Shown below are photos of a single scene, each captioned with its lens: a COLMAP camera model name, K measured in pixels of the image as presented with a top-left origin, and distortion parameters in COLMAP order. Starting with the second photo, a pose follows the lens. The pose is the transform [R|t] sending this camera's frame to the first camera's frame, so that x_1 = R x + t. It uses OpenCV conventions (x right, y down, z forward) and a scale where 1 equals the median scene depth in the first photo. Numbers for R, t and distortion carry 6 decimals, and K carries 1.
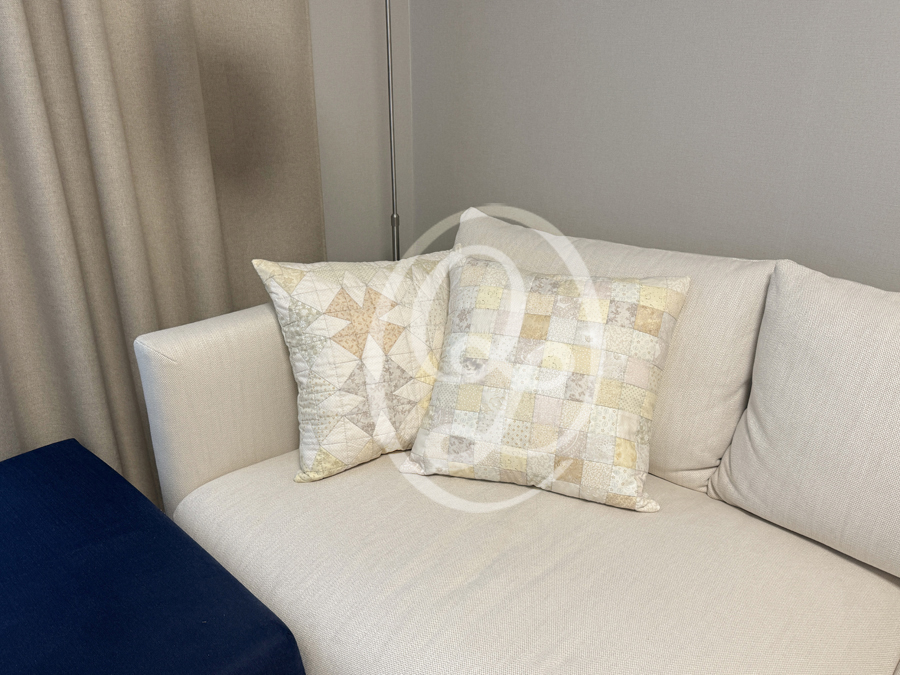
lens RADIAL K [[699.0, 0, 444.8], [0, 699.0, 321.2], [0, 0, 1]] dist [0.075183, -0.059555]
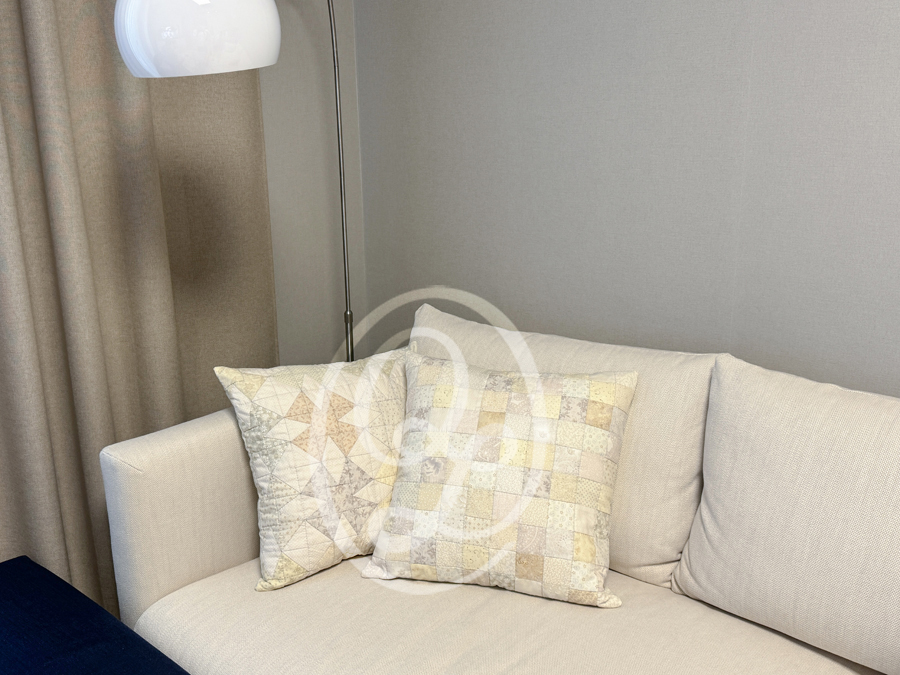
lens RADIAL K [[759.7, 0, 408.8], [0, 759.7, 323.9], [0, 0, 1]] dist [0.084851, -0.066804]
pose [[0.999472, -0.029849, 0.012849, -0.001336], [0.031192, 0.992079, -0.121679, -0.005577], [-0.009116, 0.122016, 0.992486, -0.120956]]
